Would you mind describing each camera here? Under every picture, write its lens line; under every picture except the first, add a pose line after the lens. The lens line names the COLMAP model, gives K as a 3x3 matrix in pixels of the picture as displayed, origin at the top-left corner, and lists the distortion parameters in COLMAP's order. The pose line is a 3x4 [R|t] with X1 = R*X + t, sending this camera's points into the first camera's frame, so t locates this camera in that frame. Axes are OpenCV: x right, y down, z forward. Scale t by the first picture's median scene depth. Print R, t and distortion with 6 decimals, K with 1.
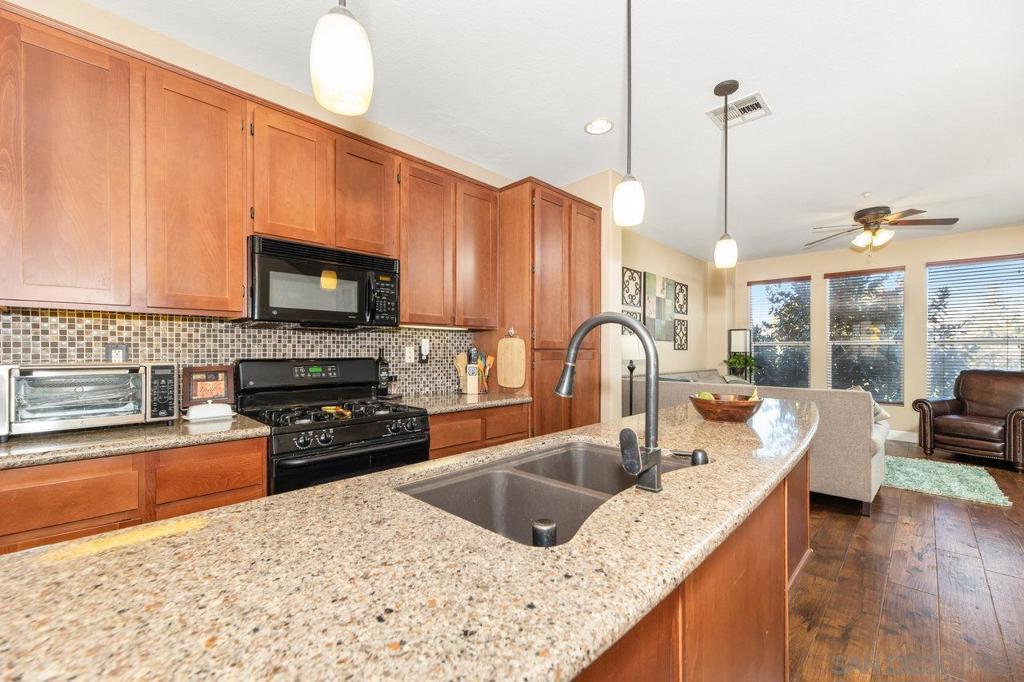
lens RADIAL K [[418.4, 0, 516.5], [0, 418.4, 345.5], [0, 0, 1]] dist [0.002543, 0.000044]
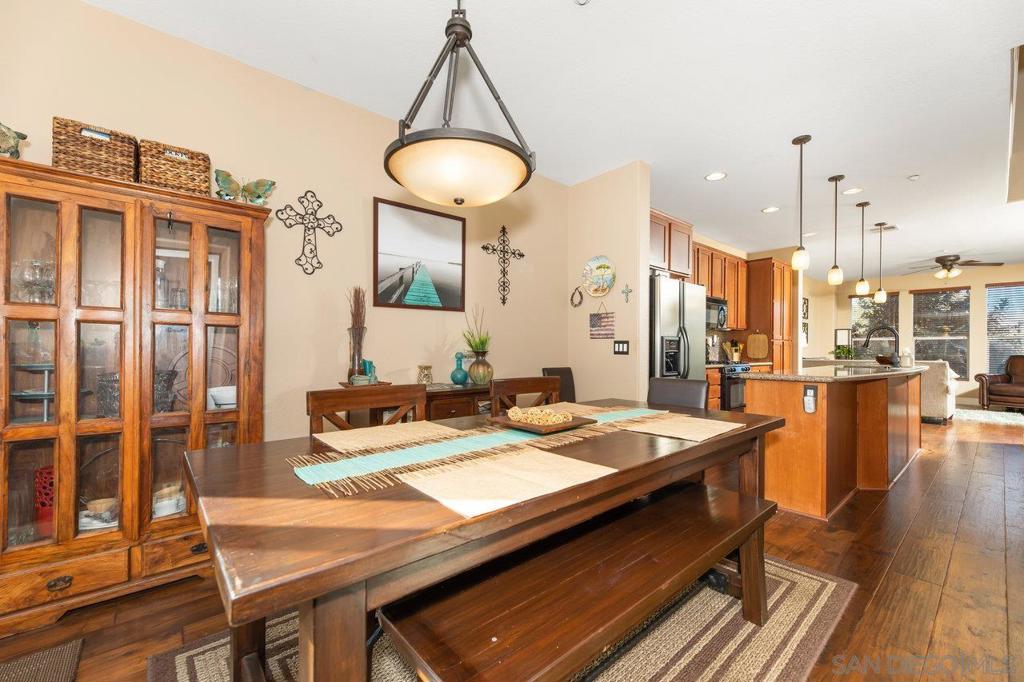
lens RADIAL K [[418.4, 0, 504.7], [0, 418.4, 350.6], [0, 0, 1]] dist [0.002543, 0.000044]
pose [[0.994827, 0.000203, -0.101579, -0.925703], [0.001008, 0.999929, 0.011871, 0.031586], [0.101574, -0.011912, 0.994757, -1.062088]]
